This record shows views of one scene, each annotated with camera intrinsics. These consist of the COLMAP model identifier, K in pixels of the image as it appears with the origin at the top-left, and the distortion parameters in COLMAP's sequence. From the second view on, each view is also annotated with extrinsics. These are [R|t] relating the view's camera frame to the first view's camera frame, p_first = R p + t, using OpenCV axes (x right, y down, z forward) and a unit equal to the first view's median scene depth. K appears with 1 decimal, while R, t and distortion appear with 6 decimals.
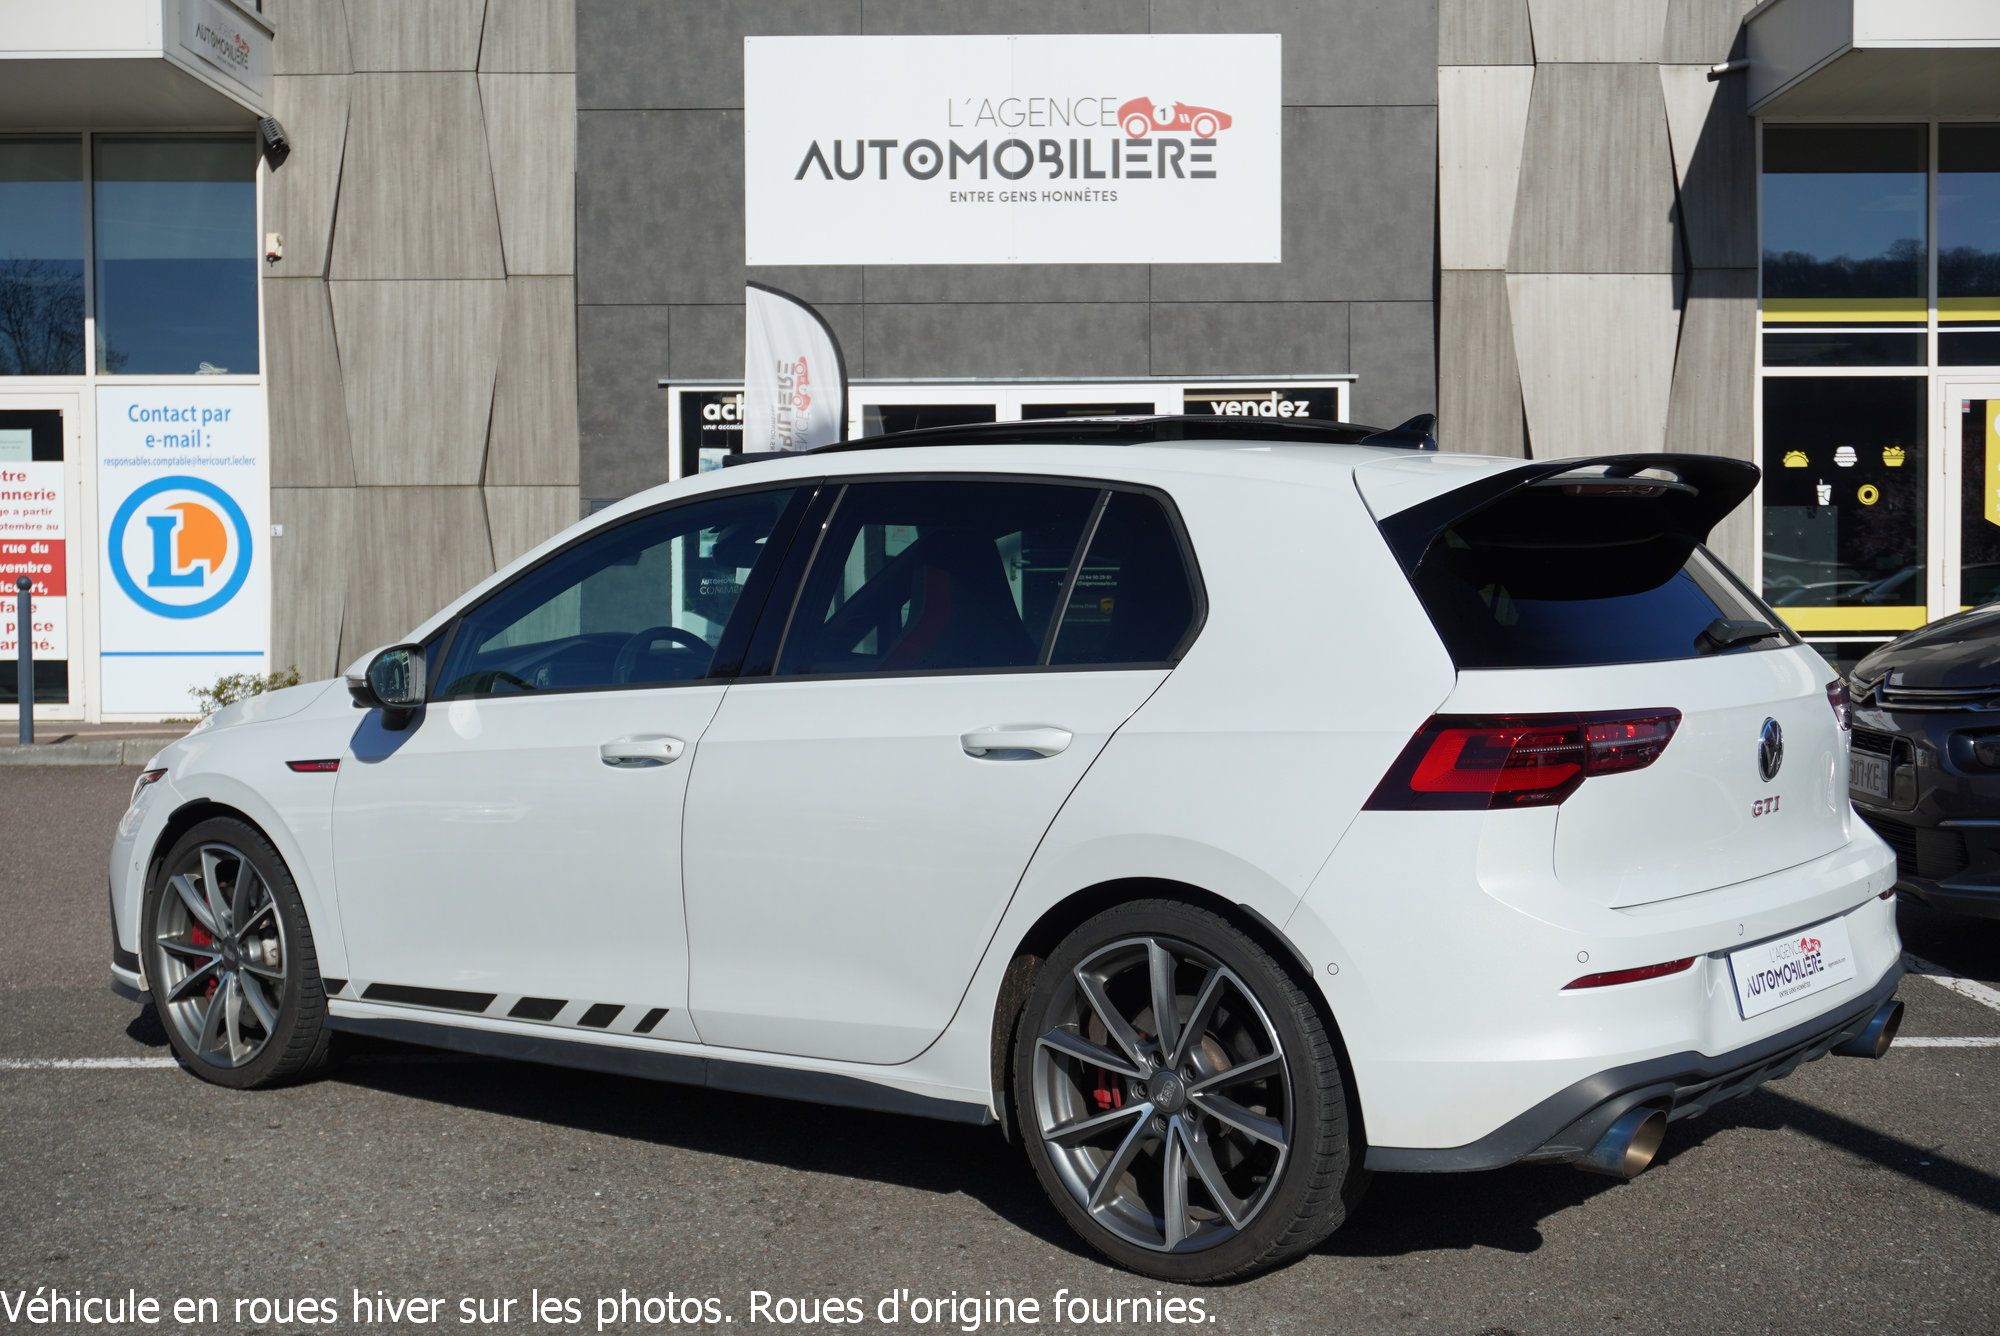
lens RADIAL K [[2443.1, 0, 1000.0], [0, 2443.1, 668.0], [0, 0, 1]] dist [-0.003707, 0.038061]
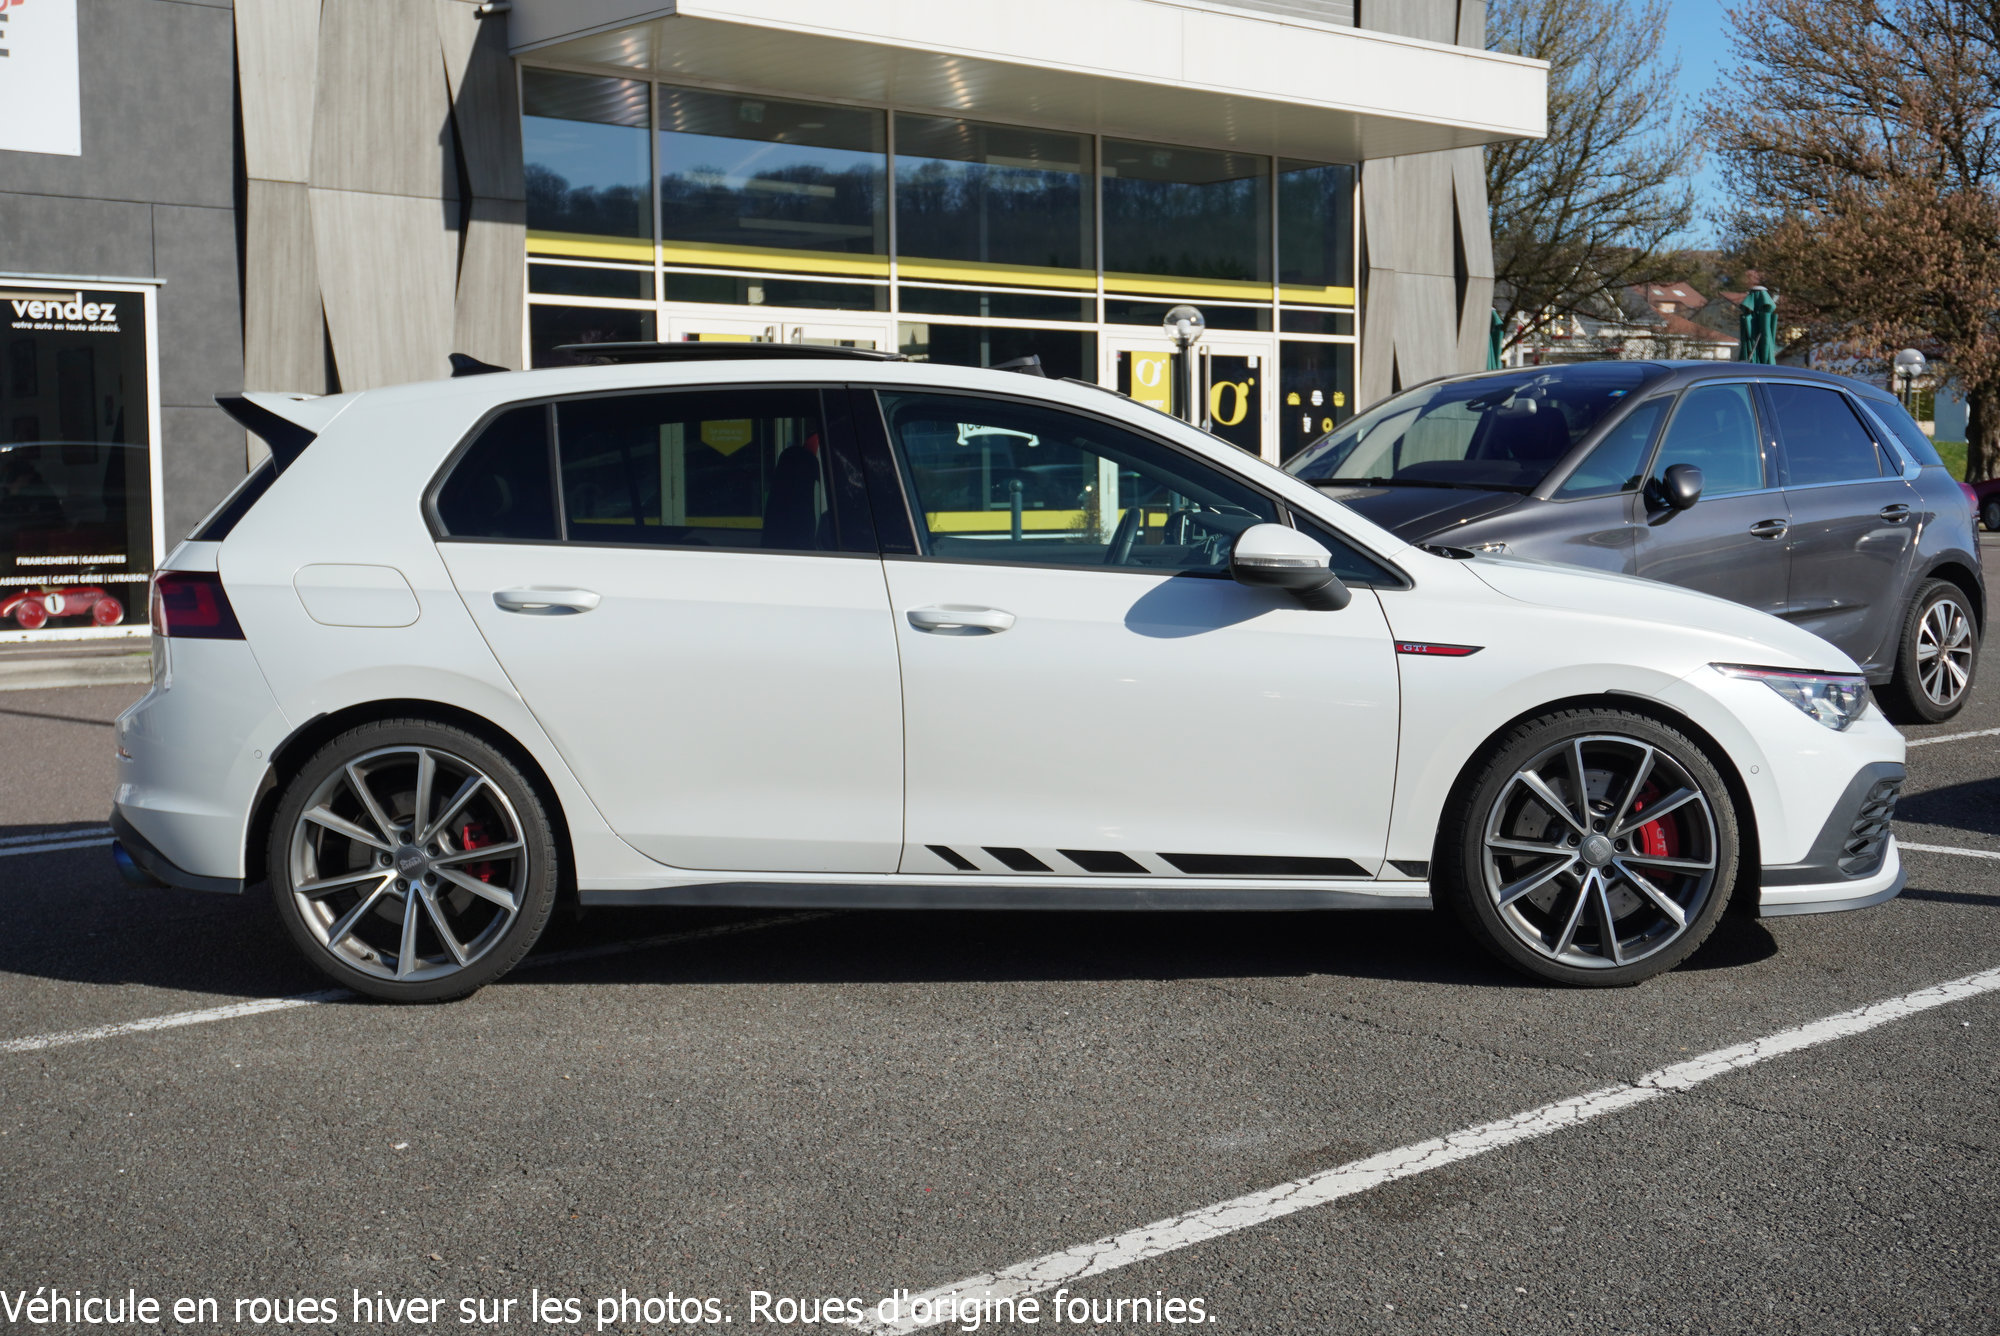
lens RADIAL K [[2483.0, 0, 1000.0], [0, 2483.0, 668.0], [0, 0, 1]] dist [-0.010676, 0.015787]
pose [[0.739728, -0.047734, 0.671211, -0.273990], [0.027781, 0.998797, 0.040414, 0.002653], [-0.672333, -0.011249, 0.740164, 0.051606]]
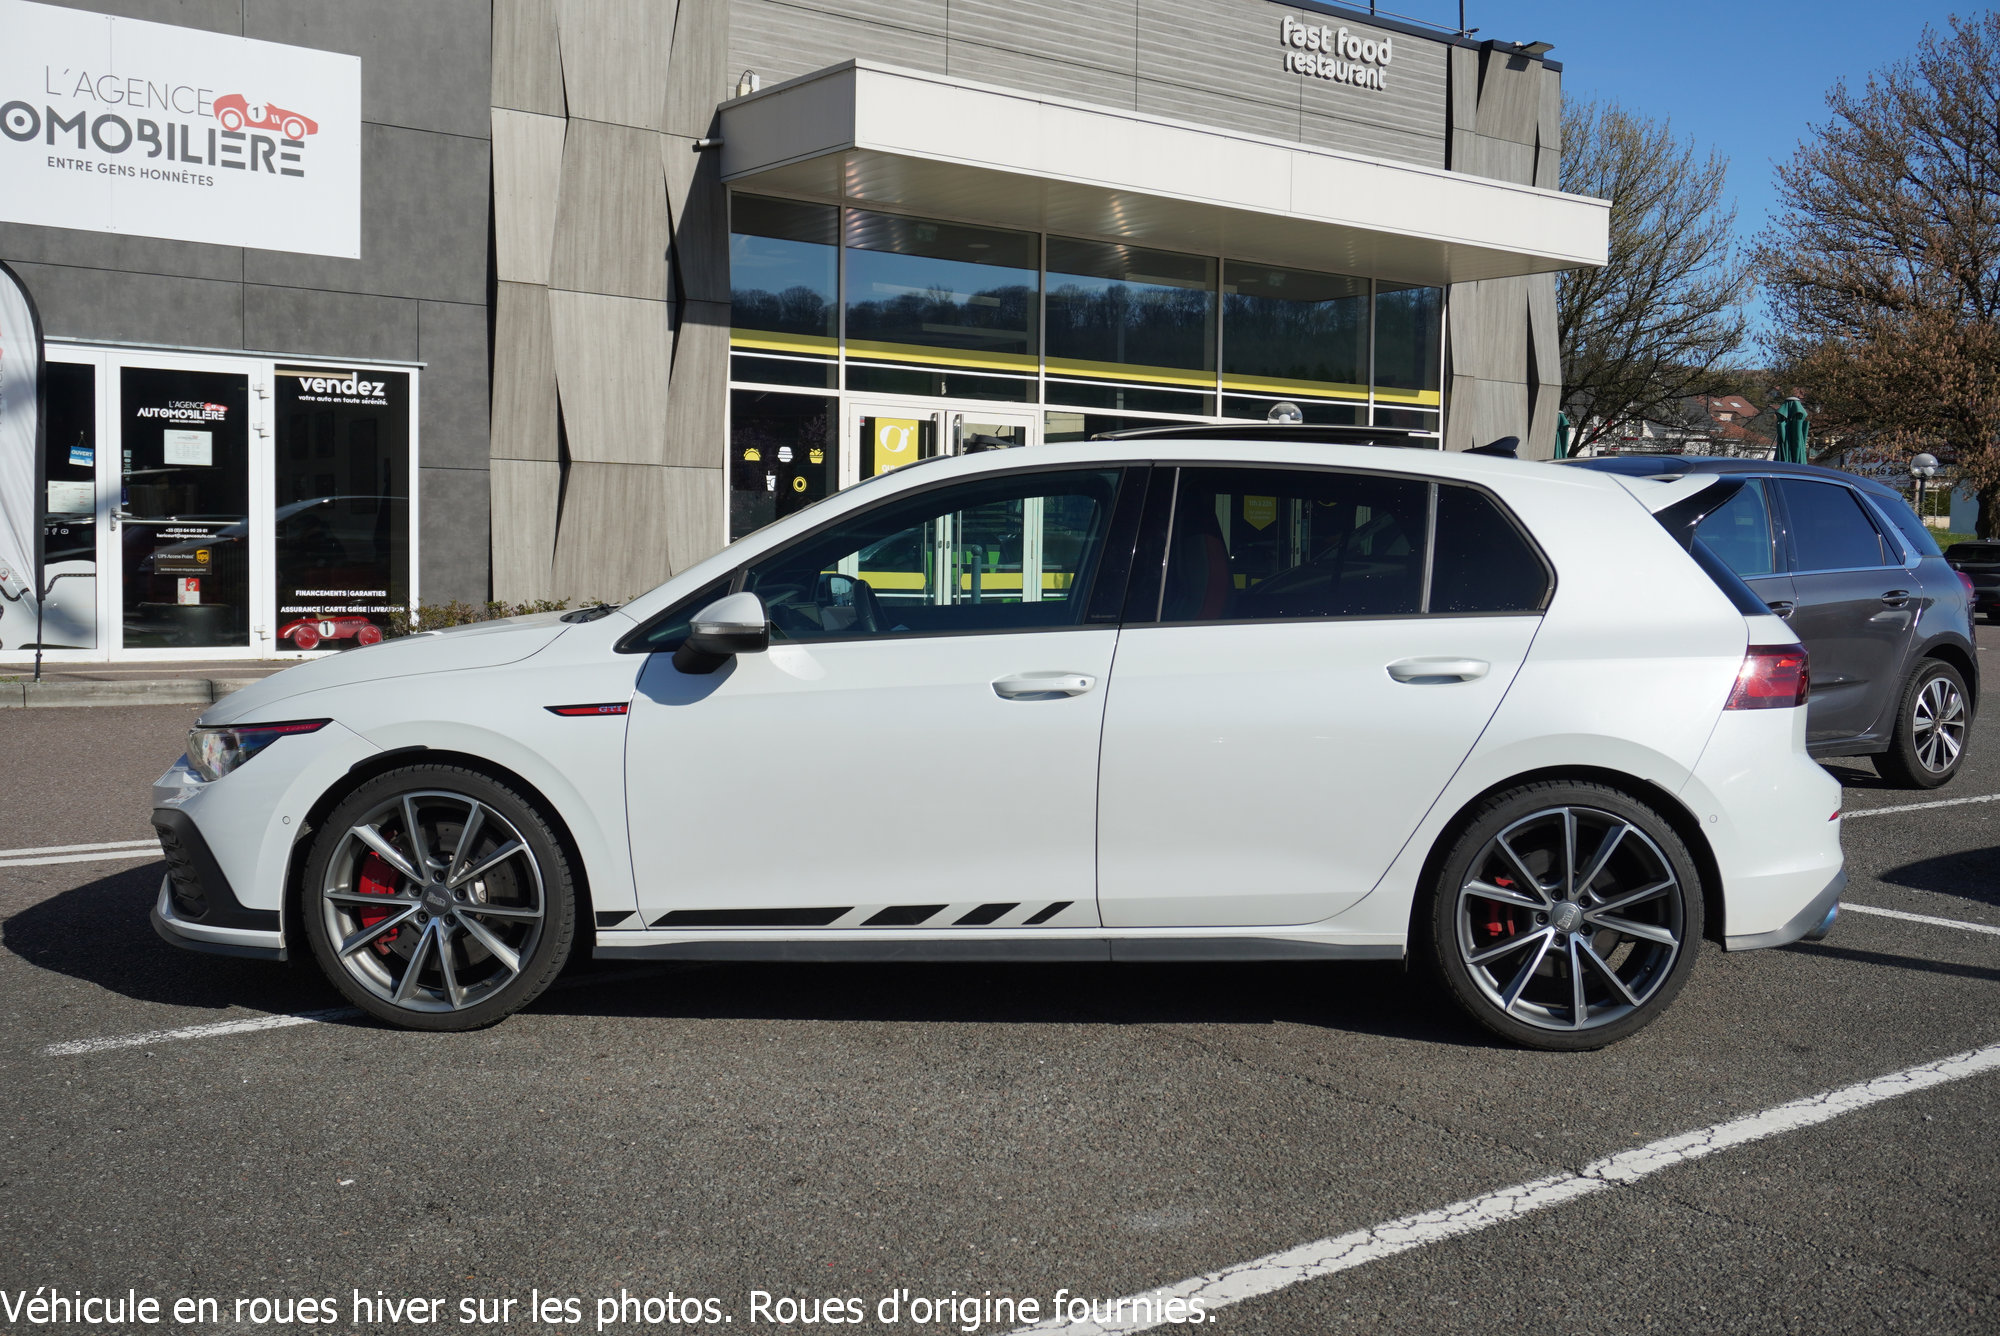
lens RADIAL K [[2012.3, 0, 1000.0], [0, 2012.3, 668.0], [0, 0, 1]] dist [-0.006772, -0.009679]
pose [[0.792186, -0.015144, 0.610091, -0.223089], [-0.000817, 0.999665, 0.025875, 0.000083], [-0.610279, -0.020997, 0.791909, 0.072388]]
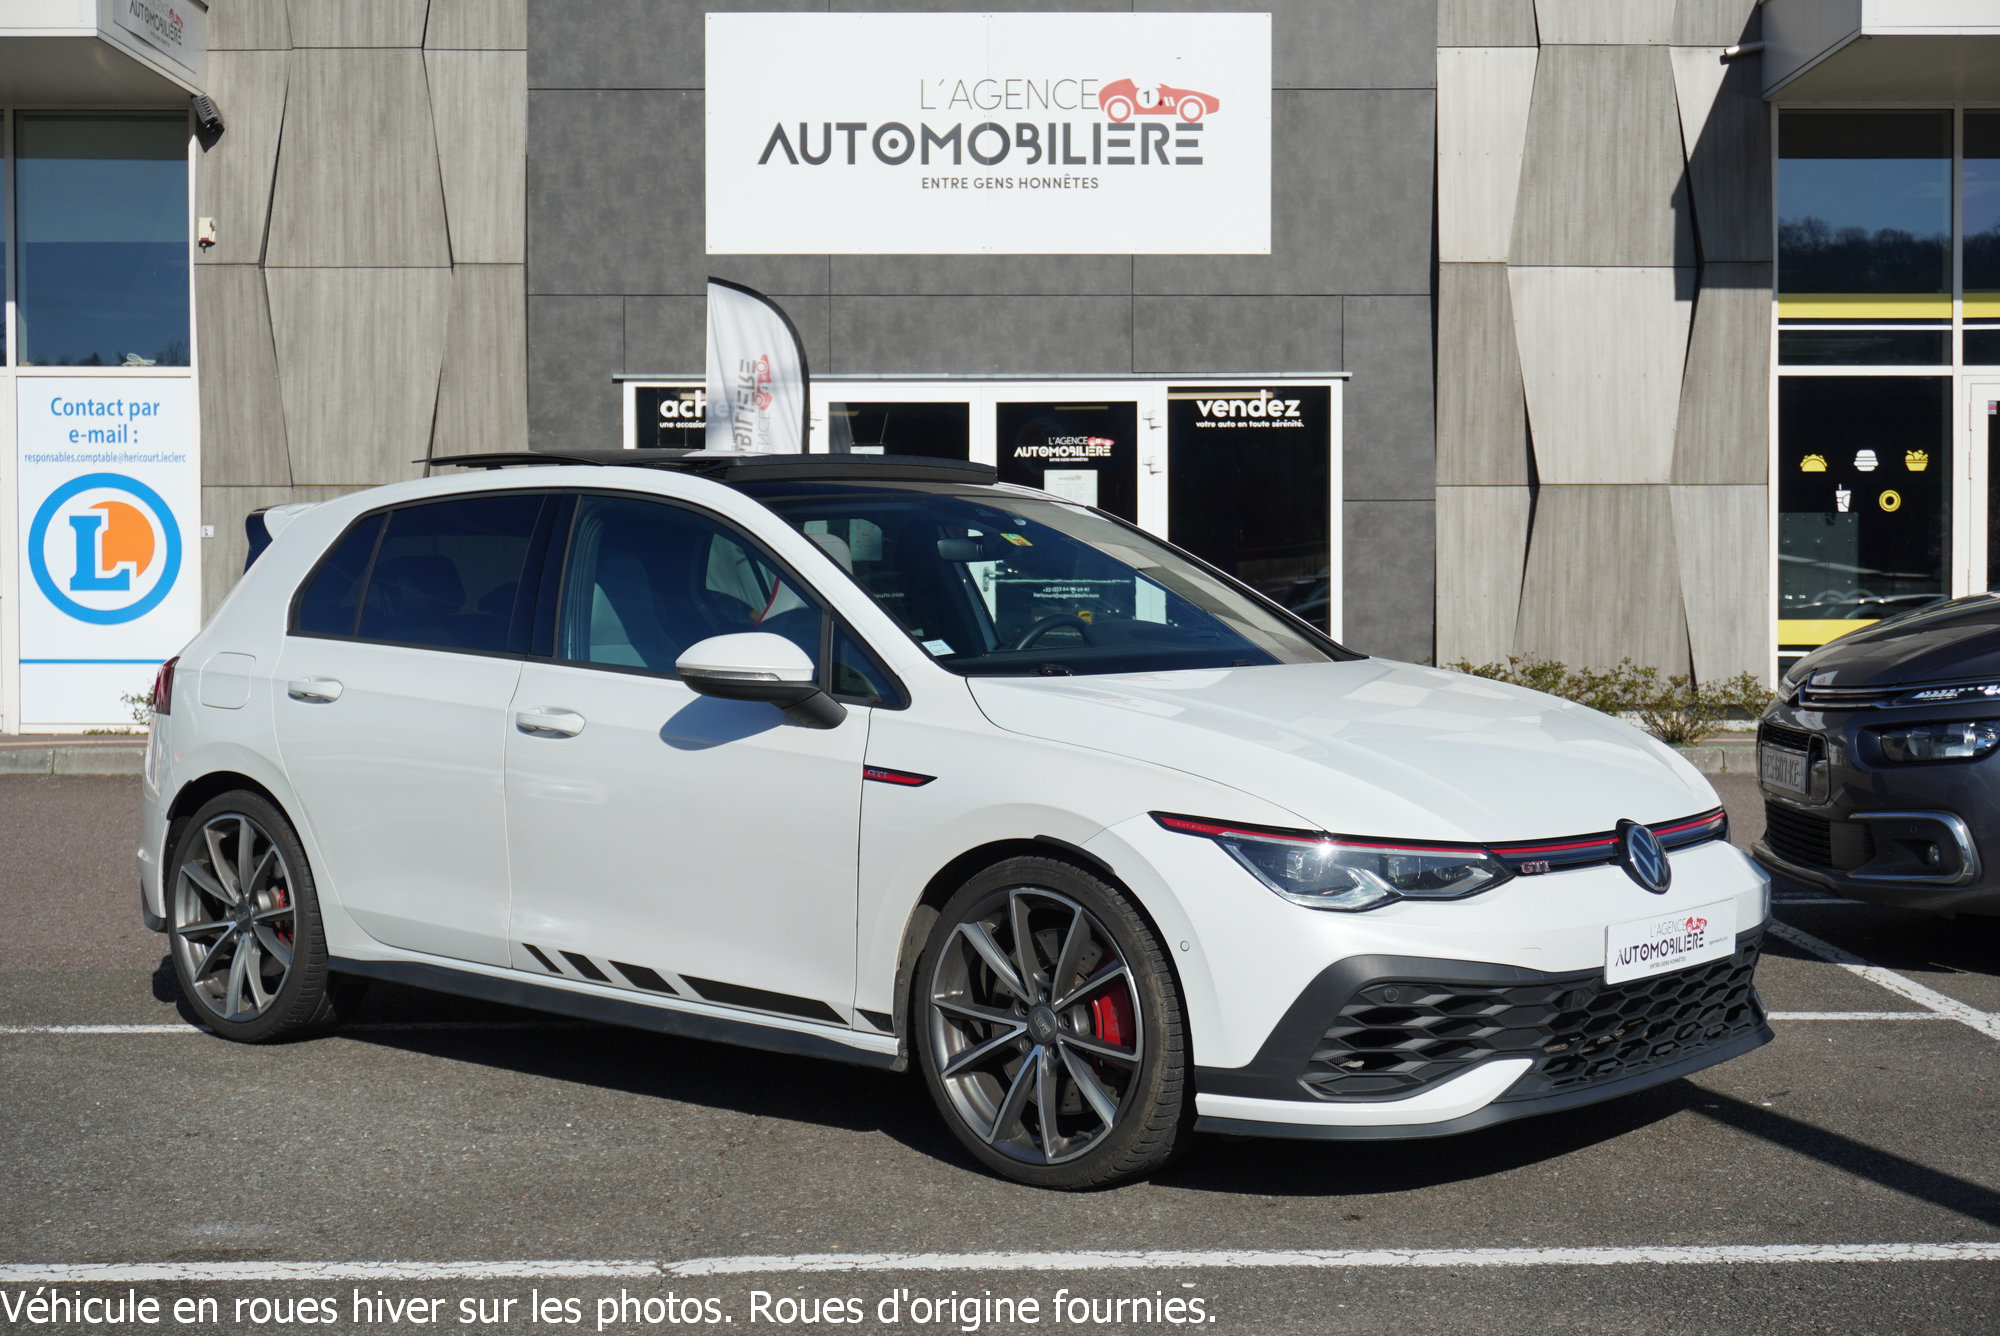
lens RADIAL K [[2773.1, 0, 1000.0], [0, 2773.1, 668.0], [0, 0, 1]] dist [0.016986, -0.014272]
pose [[0.999987, 0.004172, 0.002900, 0.007546], [-0.004145, 0.999946, -0.009486, 0.005377], [-0.002939, 0.009474, 0.999951, -0.074609]]
